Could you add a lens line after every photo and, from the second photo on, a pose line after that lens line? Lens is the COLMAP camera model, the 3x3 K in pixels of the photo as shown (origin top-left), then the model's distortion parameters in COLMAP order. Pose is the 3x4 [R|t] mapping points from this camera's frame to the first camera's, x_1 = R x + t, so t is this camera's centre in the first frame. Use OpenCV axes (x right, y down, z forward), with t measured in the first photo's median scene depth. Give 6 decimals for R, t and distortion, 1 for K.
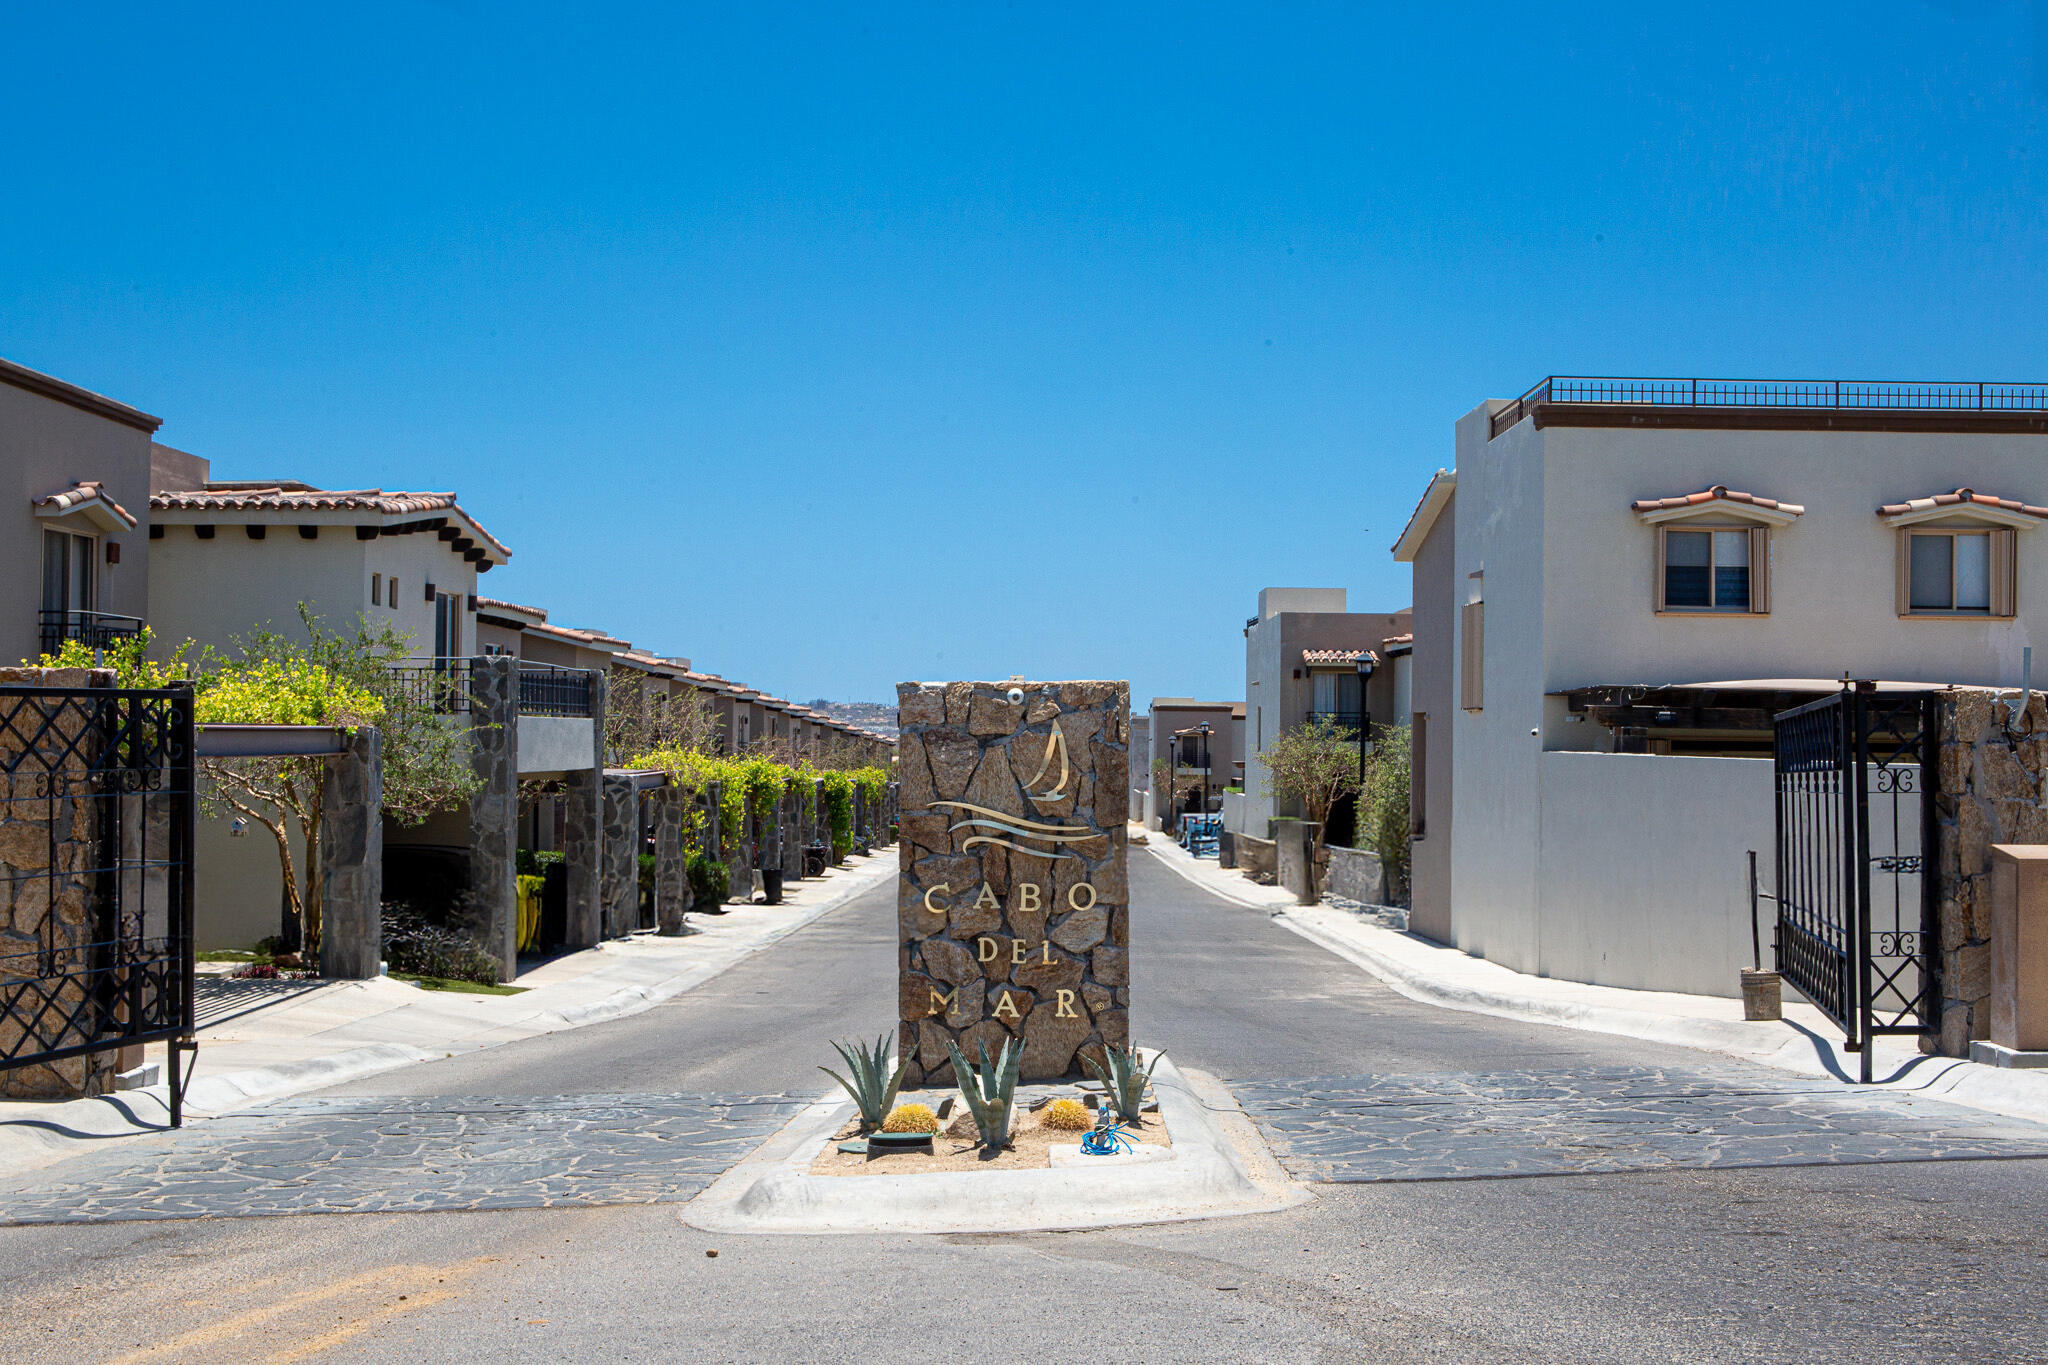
lens RADIAL K [[2182.6, 0, 1026.9], [0, 2182.6, 690.4], [0, 0, 1]] dist [-0.029970, 0.000000]
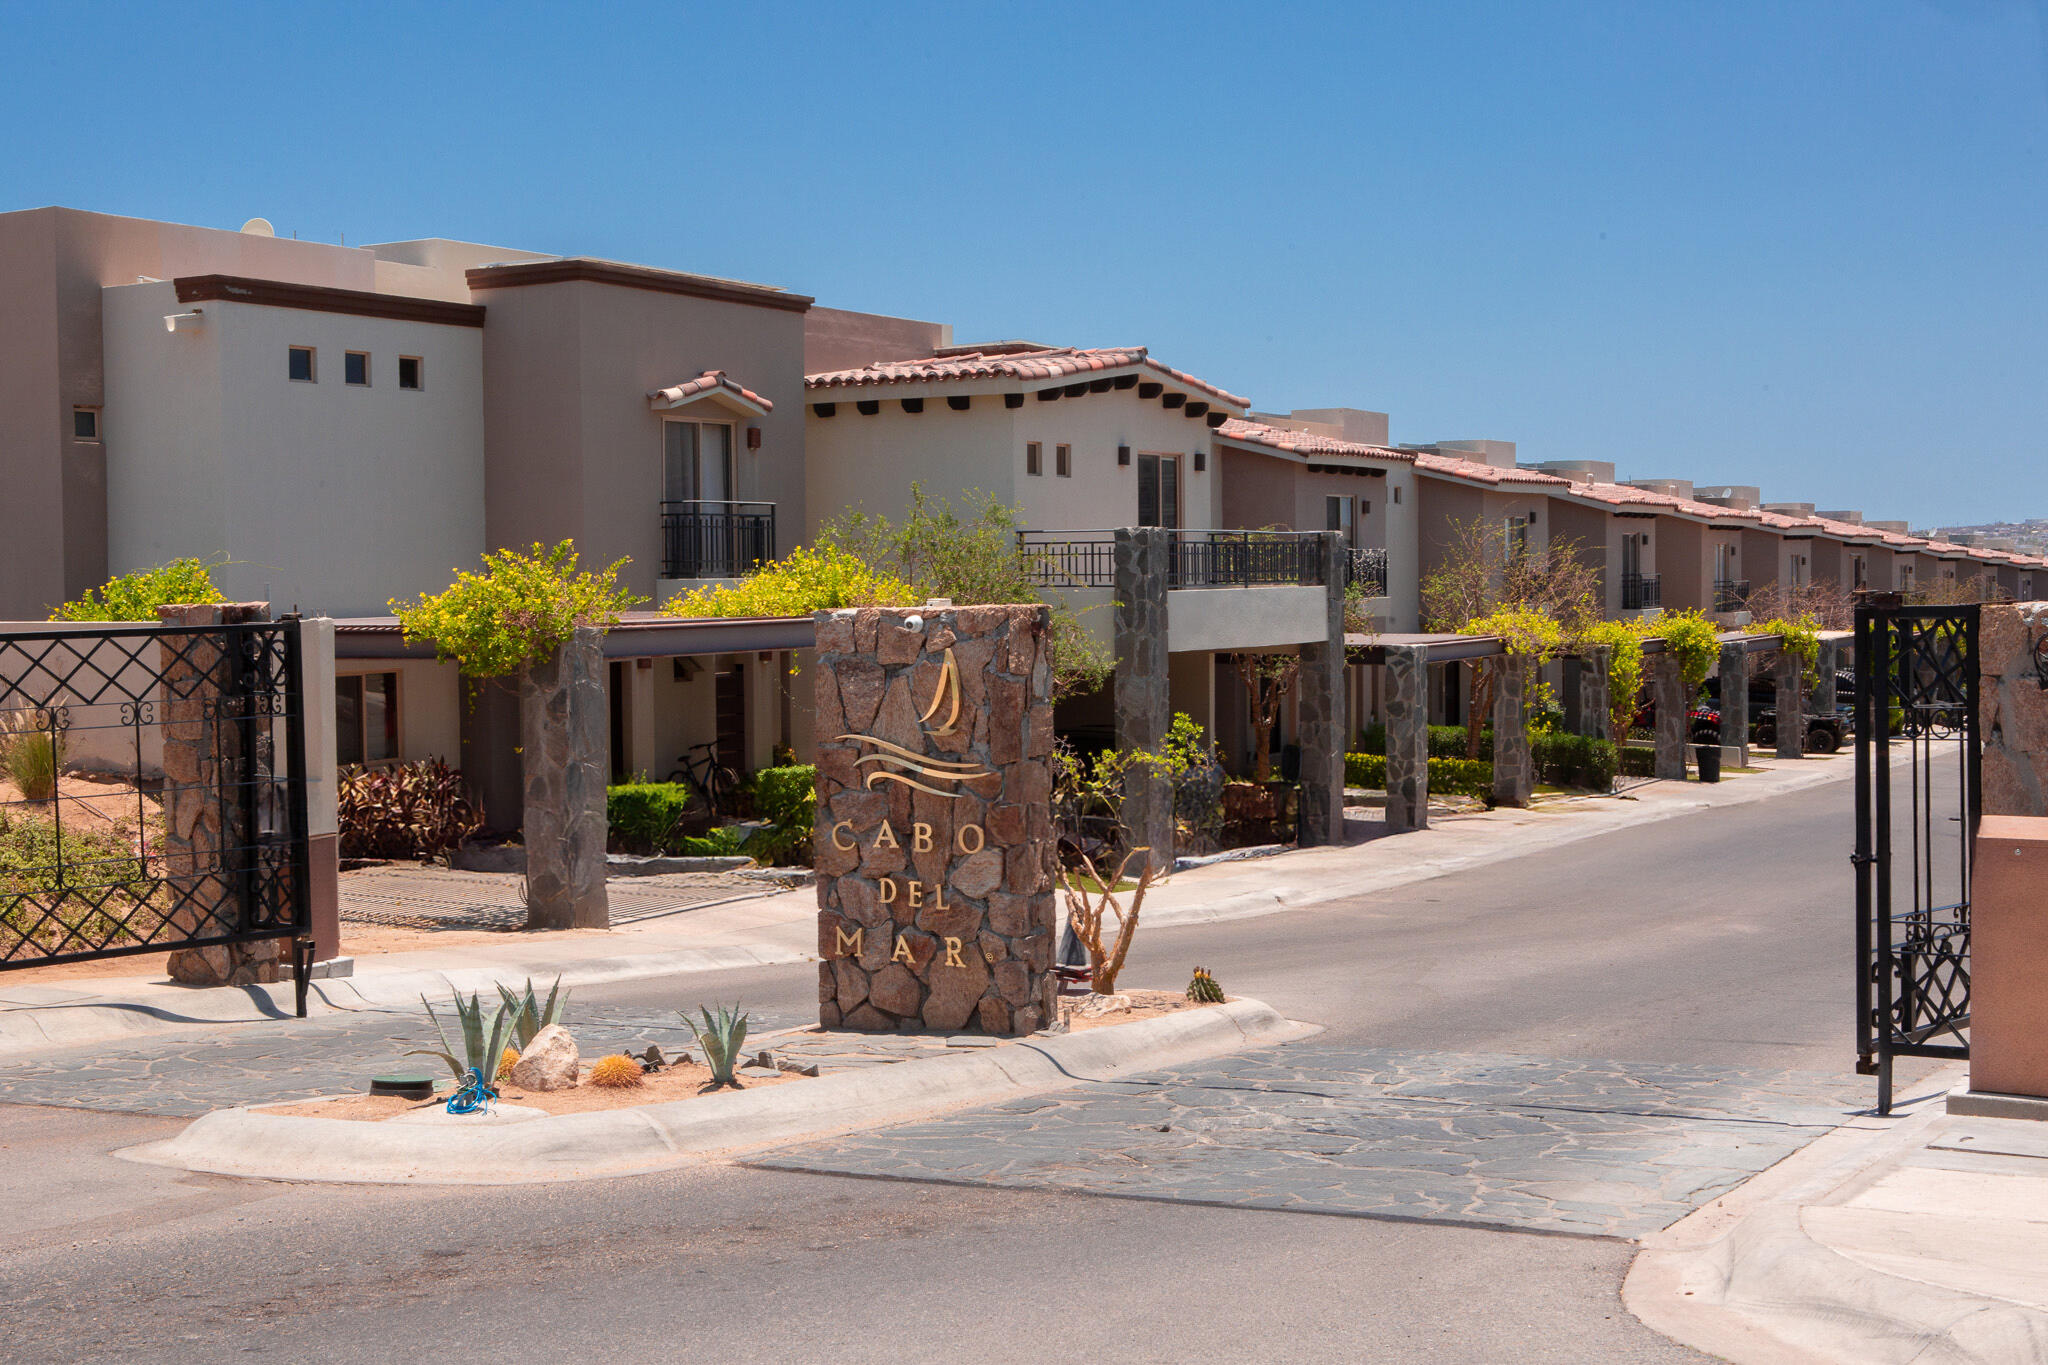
lens RADIAL K [[2558.0, 0, 1023.8], [0, 2558.0, 685.8], [0, 0, 1]] dist [0.004819, 0.000000]
pose [[0.863578, 0.005202, -0.504189, 0.579922], [0.029544, 0.997707, 0.060898, -0.035633], [0.503350, -0.067486, 0.861443, 0.073268]]
